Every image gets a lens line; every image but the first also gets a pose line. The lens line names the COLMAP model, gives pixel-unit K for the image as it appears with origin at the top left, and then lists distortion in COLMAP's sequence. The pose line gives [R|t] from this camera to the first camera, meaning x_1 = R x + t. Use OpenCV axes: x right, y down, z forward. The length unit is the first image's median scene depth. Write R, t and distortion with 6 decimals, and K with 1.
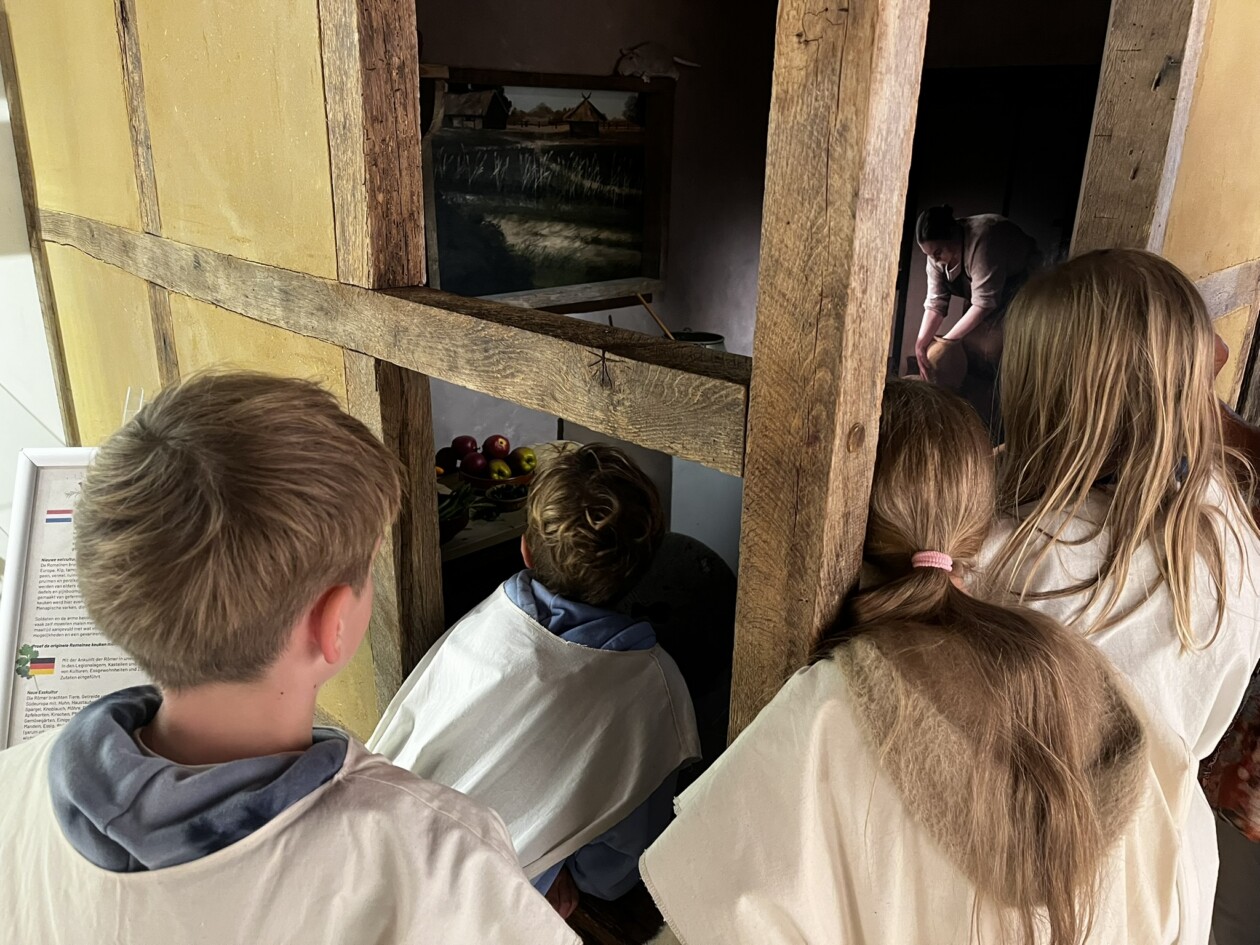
lens RADIAL K [[961.9, 0, 631.0], [0, 961.9, 469.5], [0, 0, 1]] dist [0.053472, -0.076824]
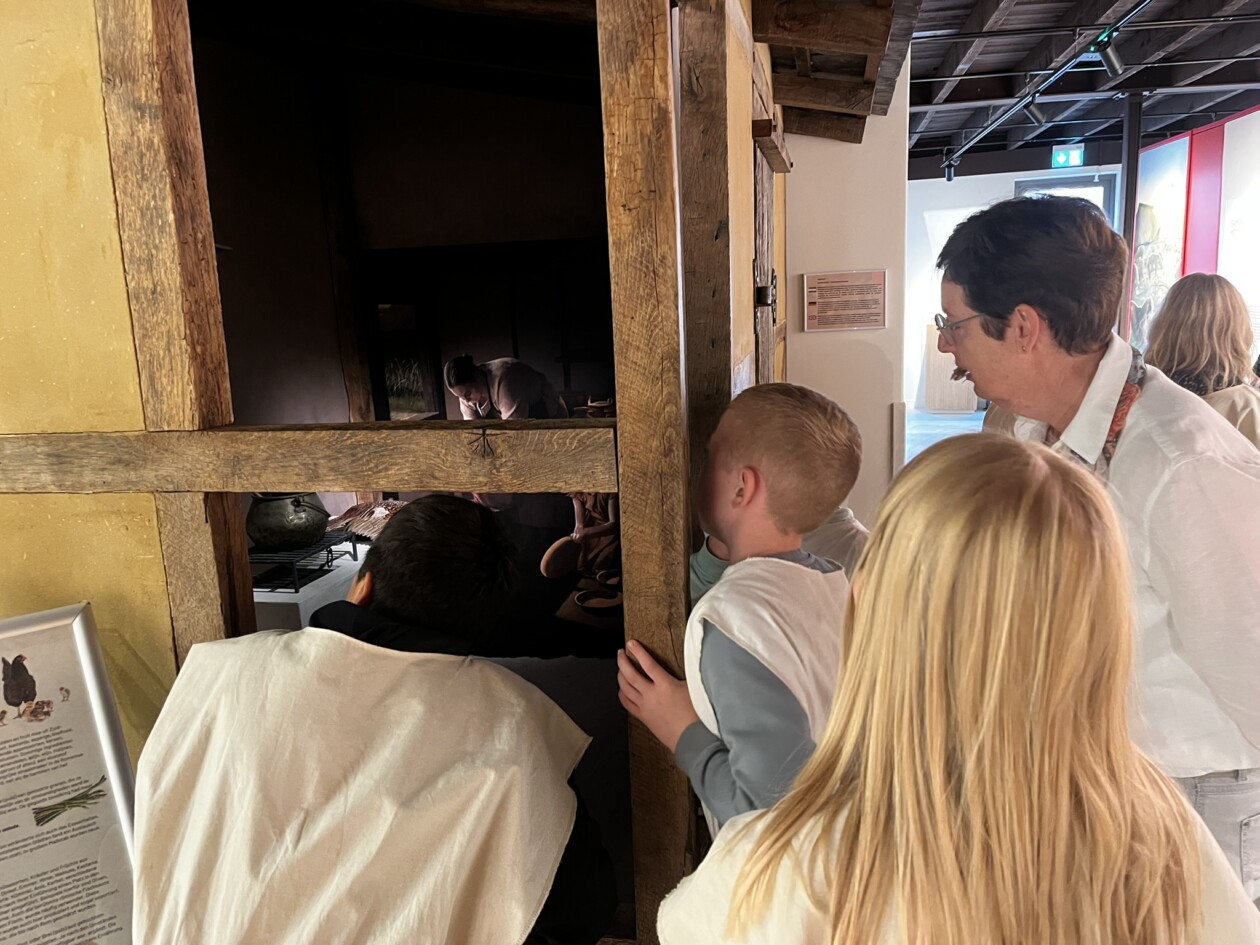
lens RADIAL K [[961.9, 0, 626.7], [0, 961.9, 468.9], [0, 0, 1]] dist [0.053472, -0.076824]
pose [[0.837145, -0.153188, 0.525092, -0.520414], [0.241670, 0.964788, -0.103828, 0.106232], [-0.490697, 0.213818, 0.844688, -0.200114]]
